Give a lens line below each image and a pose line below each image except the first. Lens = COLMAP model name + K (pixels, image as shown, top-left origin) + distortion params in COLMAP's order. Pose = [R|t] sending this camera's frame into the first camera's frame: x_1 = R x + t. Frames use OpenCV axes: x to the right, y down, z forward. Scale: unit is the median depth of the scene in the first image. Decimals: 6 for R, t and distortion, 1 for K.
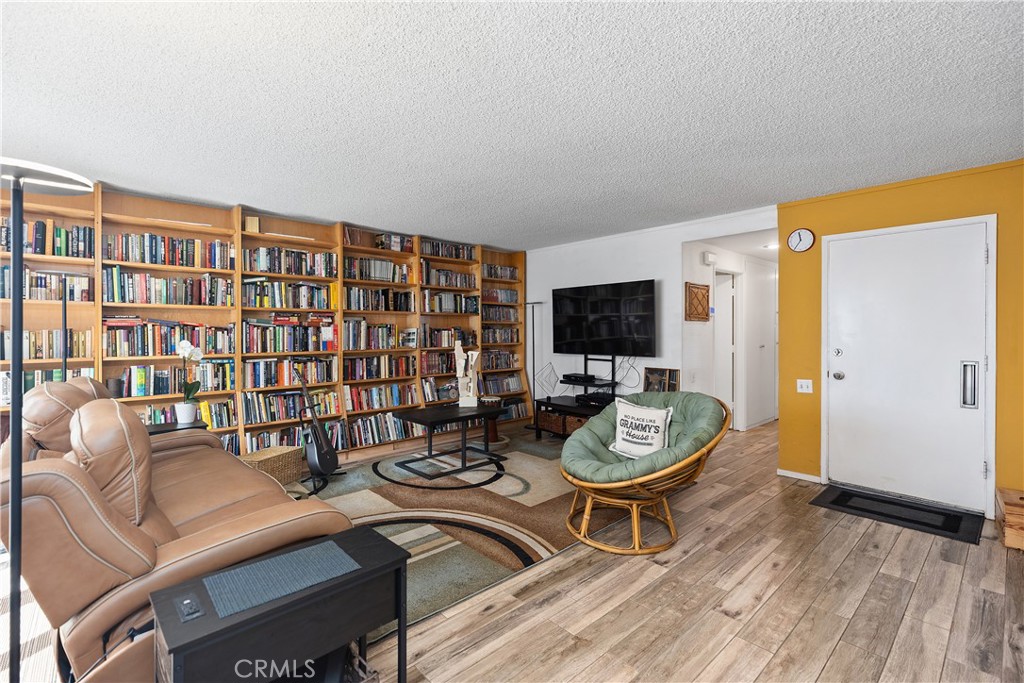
lens RADIAL K [[461.4, 0, 509.8], [0, 461.4, 333.8], [0, 0, 1]] dist [0.004249, 0.000386]
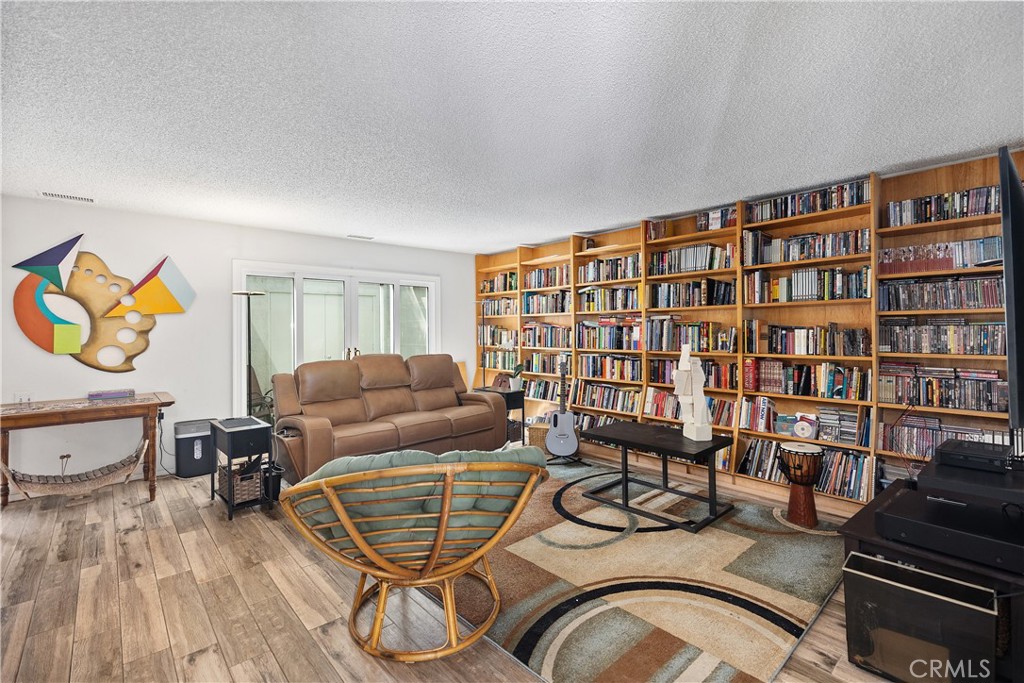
lens RADIAL K [[459.5, 0, 509.2], [0, 459.5, 329.8], [0, 0, 1]] dist [0.004472, 0.000186]
pose [[-0.015577, -0.000700, -0.999878, 0.649309], [0.001766, 0.999998, -0.000728, -0.008267], [0.999877, -0.001777, -0.015575, 0.773406]]
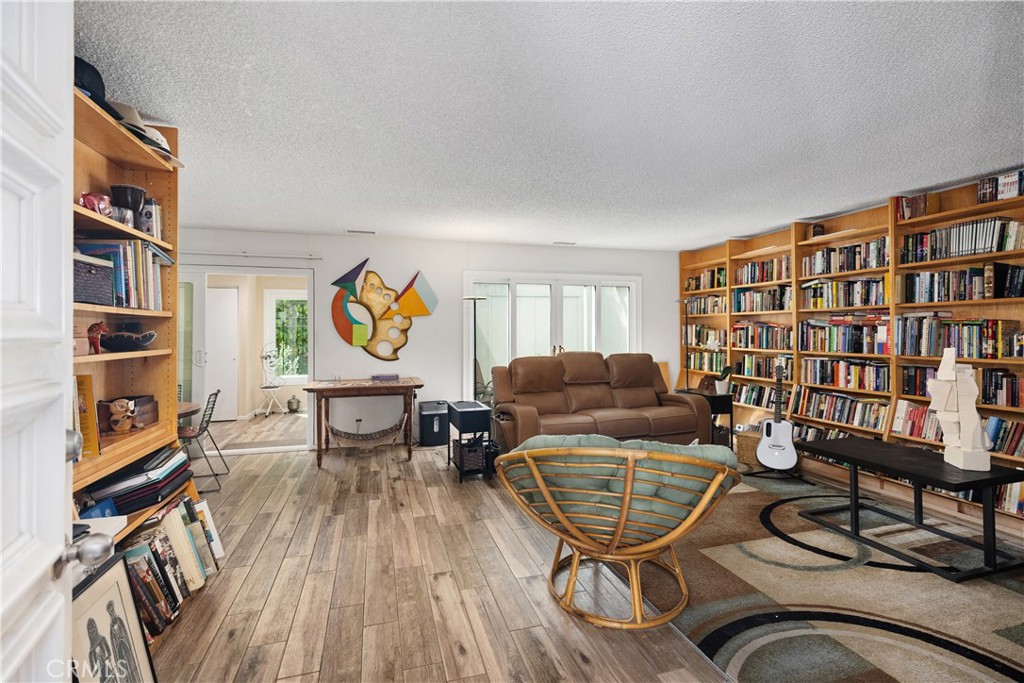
lens RADIAL K [[460.9, 0, 507.5], [0, 460.9, 329.5], [0, 0, 1]] dist [0.001307, 0.000035]
pose [[-0.445035, -0.000998, -0.895513, 0.692530], [-0.001454, 0.999999, -0.000392, -0.007598], [0.895512, 0.001128, -0.445036, 0.801458]]
